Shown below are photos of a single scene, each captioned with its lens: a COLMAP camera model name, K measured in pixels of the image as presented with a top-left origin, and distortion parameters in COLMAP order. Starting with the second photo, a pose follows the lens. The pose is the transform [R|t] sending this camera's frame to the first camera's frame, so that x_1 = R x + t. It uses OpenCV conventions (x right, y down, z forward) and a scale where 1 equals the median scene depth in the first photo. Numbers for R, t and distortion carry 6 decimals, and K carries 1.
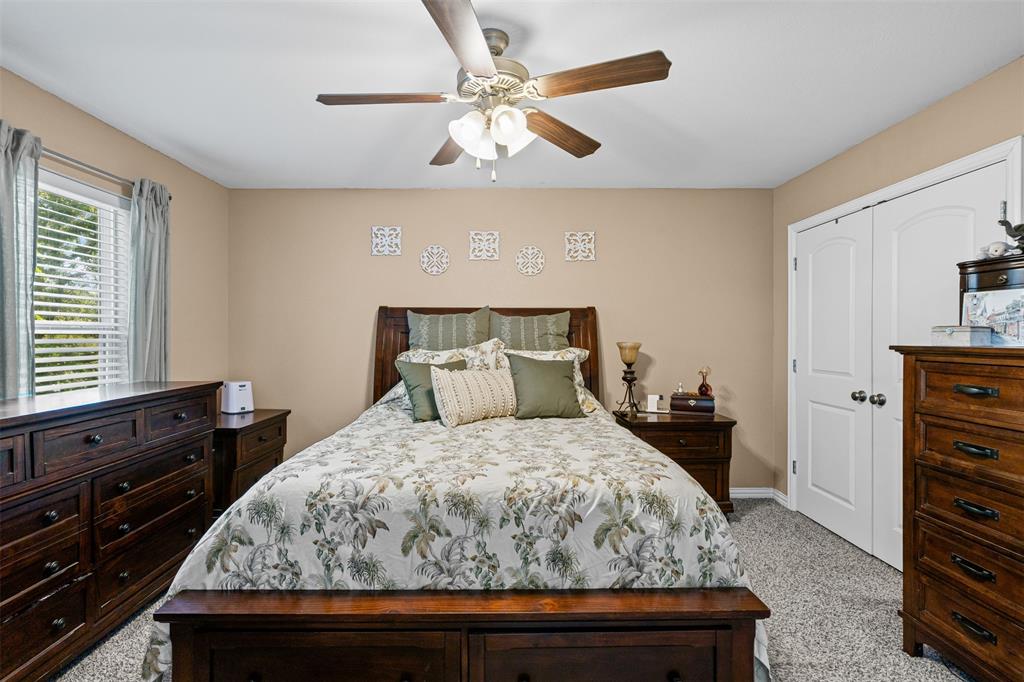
lens RADIAL K [[475.0, 0, 512.2], [0, 475.0, 338.1], [0, 0, 1]] dist [-0.002469, 0.000665]
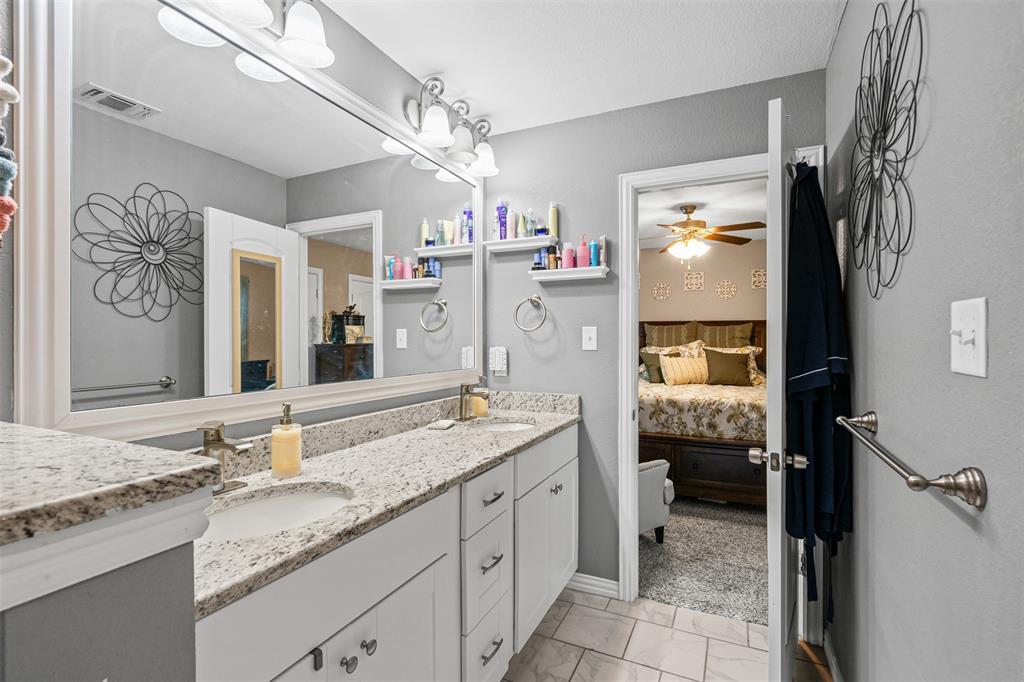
lens RADIAL K [[475.0, 0, 507.5], [0, 475.0, 339.7], [0, 0, 1]] dist [-0.002469, 0.000665]
pose [[0.890165, 0.002975, -0.455629, 0.143271], [-0.002495, 0.999996, 0.001654, -0.002425], [0.455632, -0.000335, 0.890168, -0.906516]]
